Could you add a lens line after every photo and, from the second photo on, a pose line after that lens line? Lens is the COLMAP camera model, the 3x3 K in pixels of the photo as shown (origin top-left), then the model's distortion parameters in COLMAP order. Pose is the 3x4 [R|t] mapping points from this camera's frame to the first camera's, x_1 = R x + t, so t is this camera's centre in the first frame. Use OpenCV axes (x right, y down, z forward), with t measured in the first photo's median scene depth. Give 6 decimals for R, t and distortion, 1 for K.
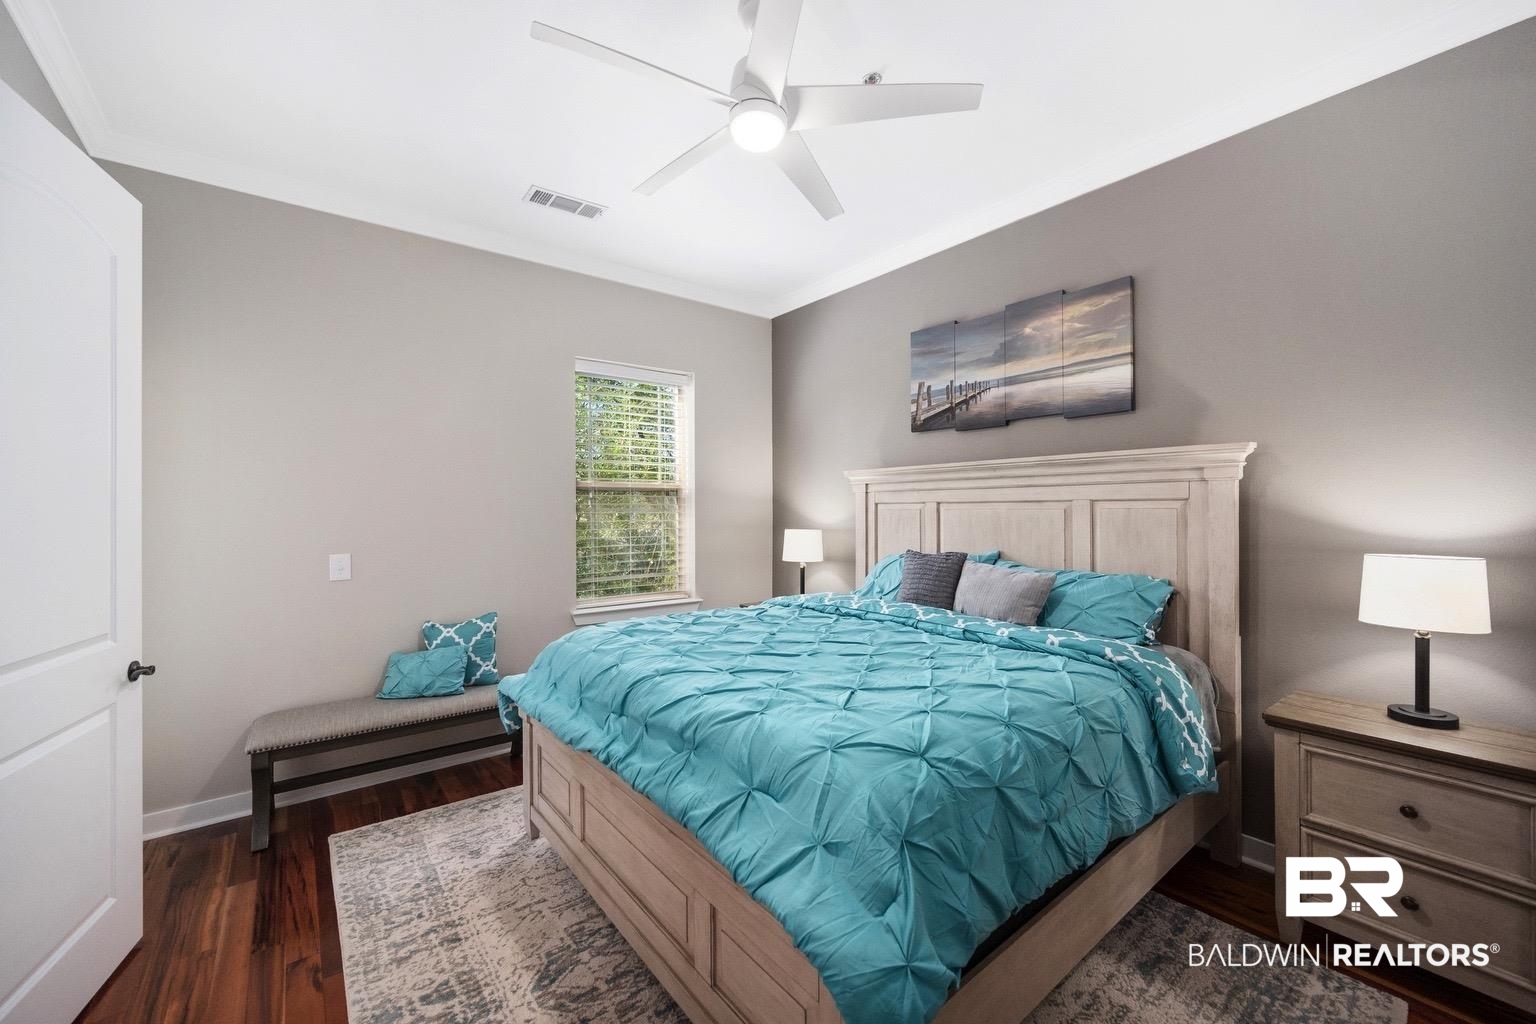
lens RADIAL K [[610.4, 0, 763.7], [0, 610.4, 511.1], [0, 0, 1]] dist [0.002625, -0.000085]
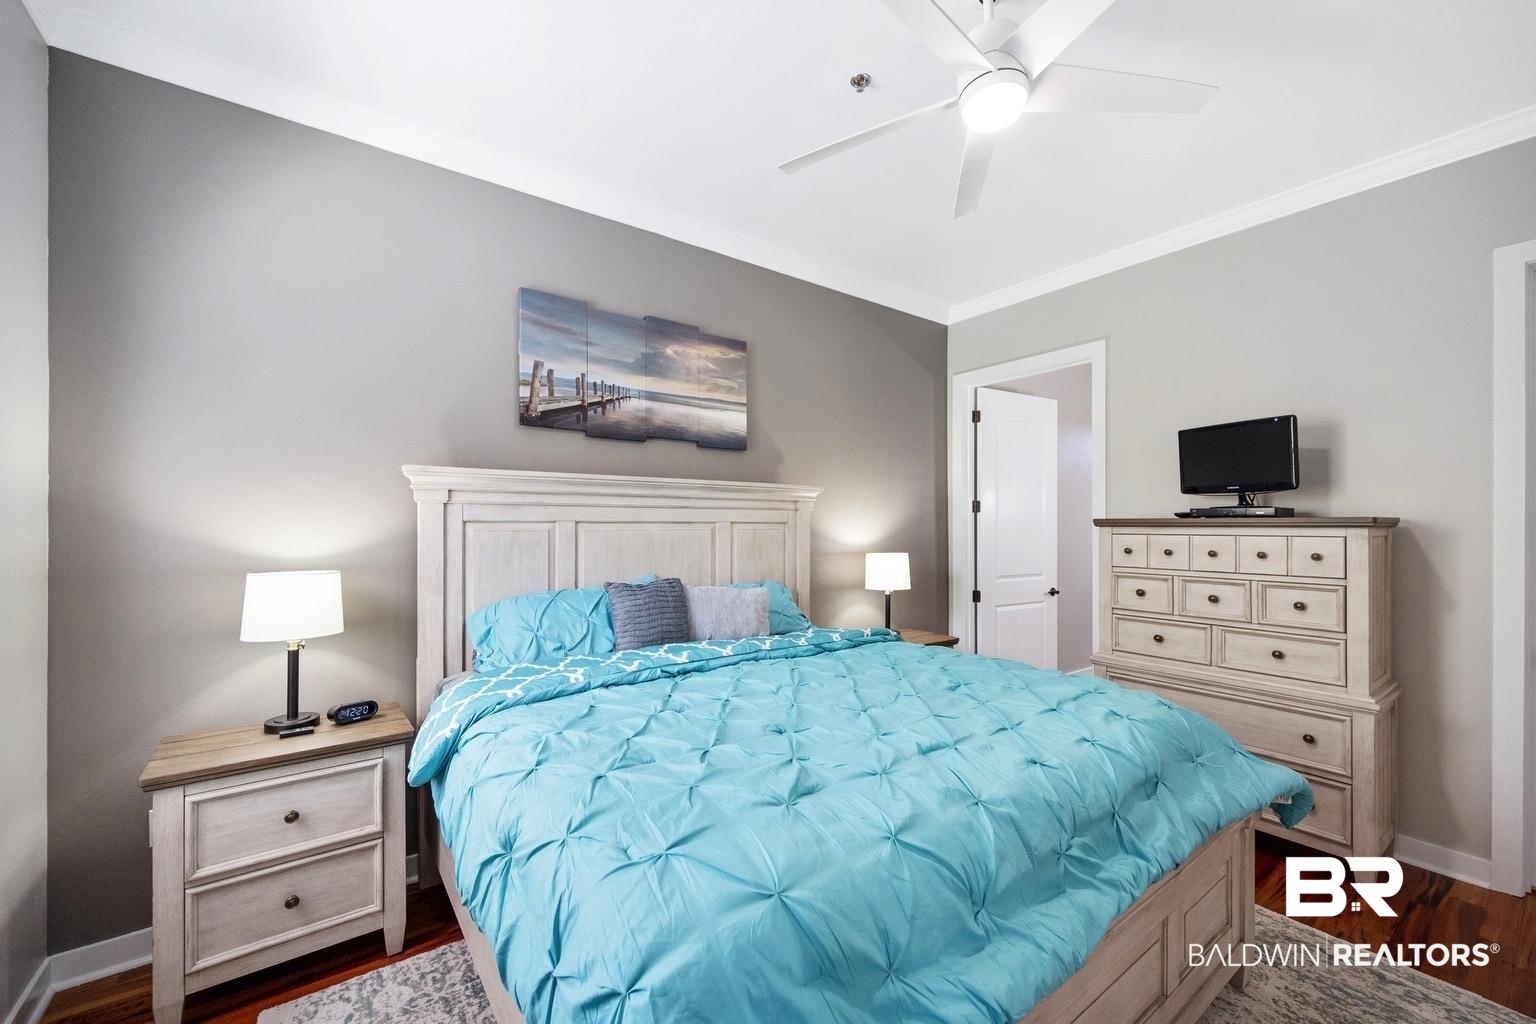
lens RADIAL K [[610.4, 0, 760.6], [0, 610.4, 531.0], [0, 0, 1]] dist [0.002625, -0.000085]
pose [[0.033312, 0.000341, 0.999445, -0.530458], [0.006552, 0.999978, -0.000559, -0.000407], [-0.999424, 0.006567, 0.033309, 0.776749]]
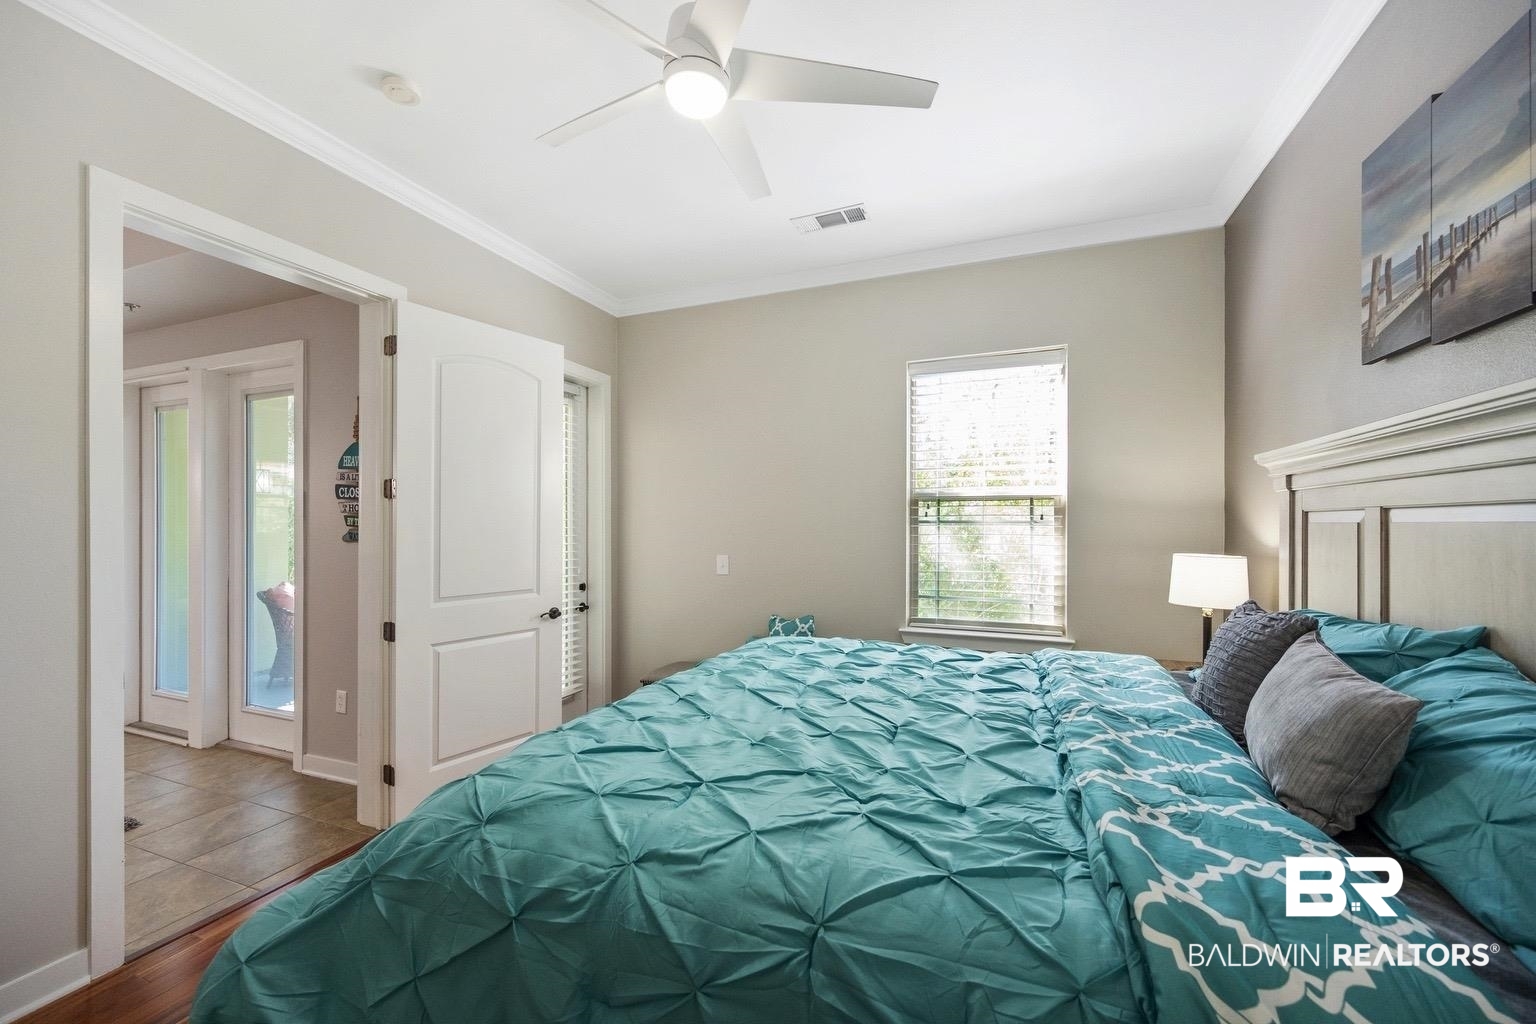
lens RADIAL K [[610.4, 0, 762.4], [0, 610.4, 525.9], [0, 0, 1]] dist [0.002625, -0.000085]
pose [[0.504916, 0.006783, -0.863142, 0.475440], [-0.003971, 0.999977, 0.005535, -0.001188], [0.863160, 0.000633, 0.504931, 0.376991]]
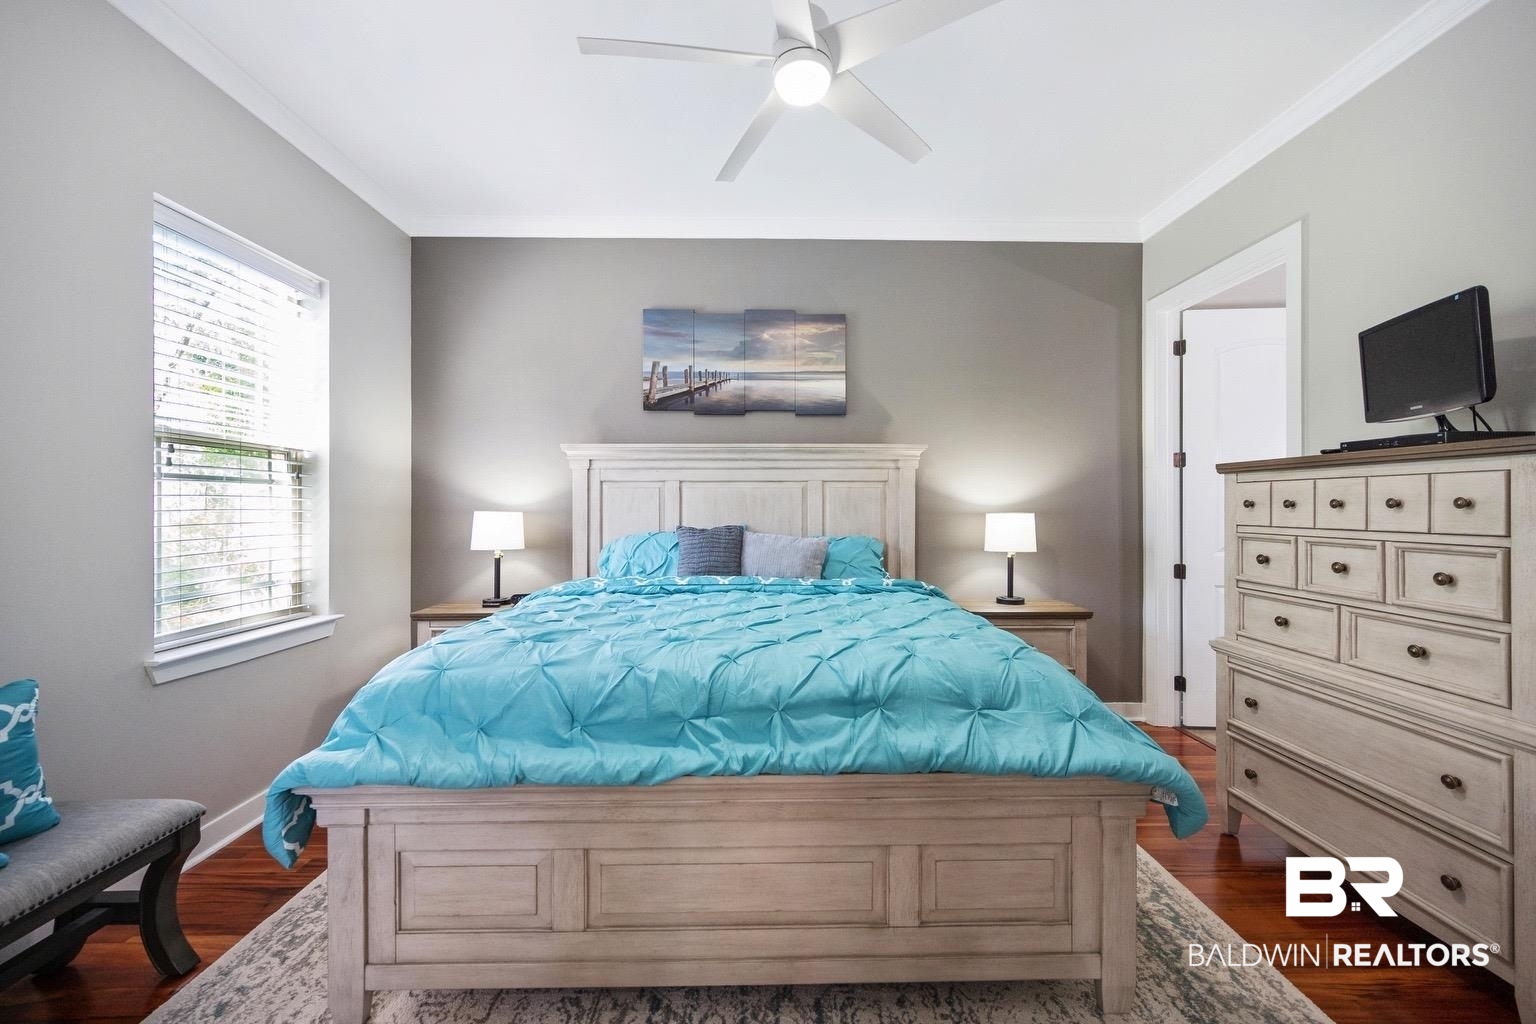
lens RADIAL K [[610.4, 0, 764.1], [0, 610.4, 517.0], [0, 0, 1]] dist [0.002625, -0.000085]
pose [[0.602480, -0.006307, 0.798109, -0.481378], [0.001125, 0.999974, 0.007052, 0.041645], [-0.798133, -0.003351, 0.602472, 0.279343]]
